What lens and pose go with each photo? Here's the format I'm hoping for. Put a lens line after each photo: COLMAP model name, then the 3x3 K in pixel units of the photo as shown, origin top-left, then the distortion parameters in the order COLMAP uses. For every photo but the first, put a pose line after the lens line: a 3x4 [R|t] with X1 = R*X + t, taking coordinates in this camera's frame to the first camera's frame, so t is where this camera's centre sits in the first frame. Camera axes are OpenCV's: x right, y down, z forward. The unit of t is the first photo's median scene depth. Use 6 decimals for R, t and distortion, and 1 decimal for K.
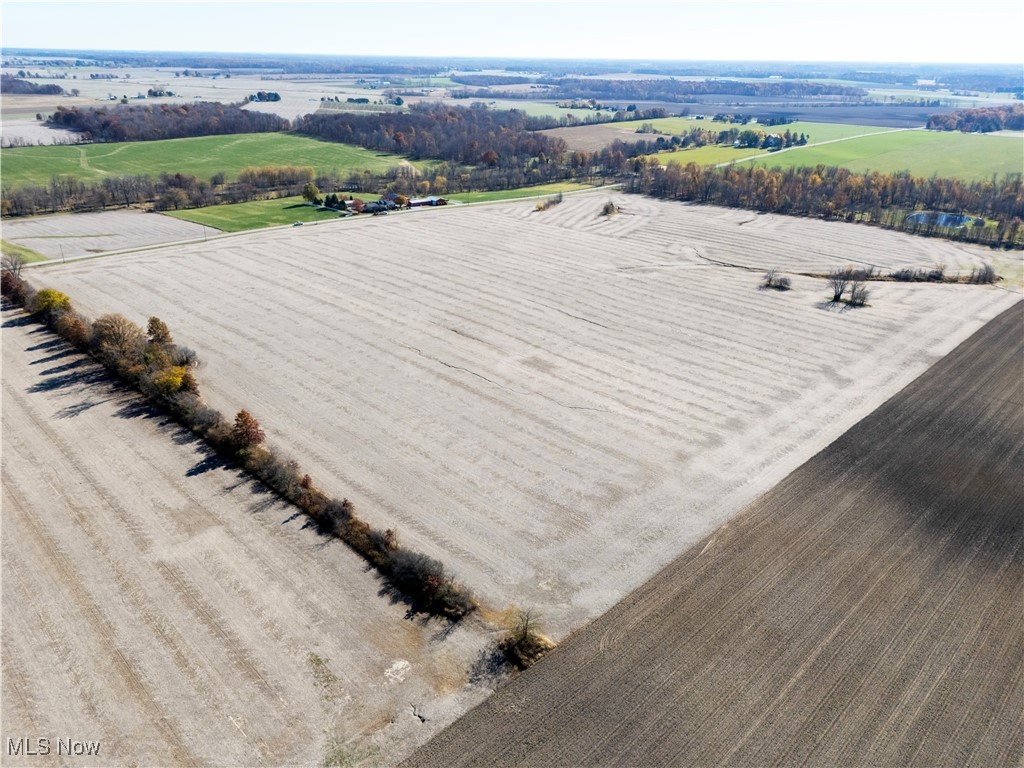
lens RADIAL K [[748.9, 0, 516.0], [0, 748.9, 381.4], [0, 0, 1]] dist [0.079499, -0.084925]
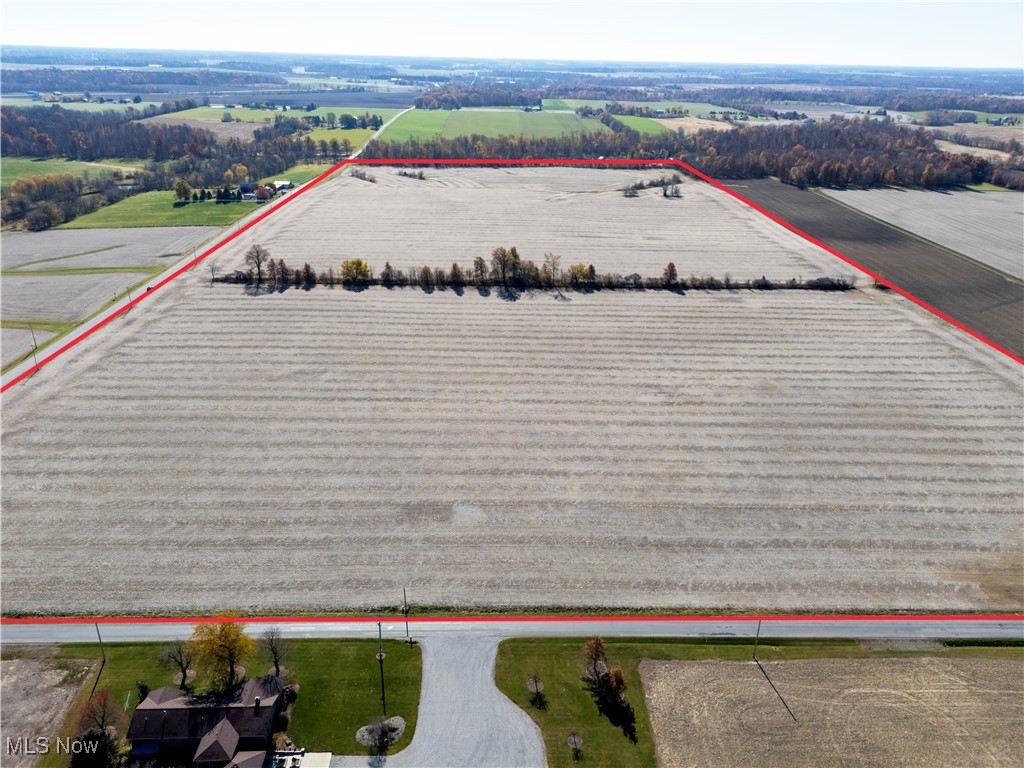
lens RADIAL K [[748.9, 0, 516.0], [0, 748.9, 381.4], [0, 0, 1]] dist [0.079499, -0.084925]
pose [[0.686358, -0.289543, 0.667142, -1.277352], [0.280093, 0.951809, 0.124930, -0.013593], [-0.671164, 0.101115, 0.734380, -0.040657]]
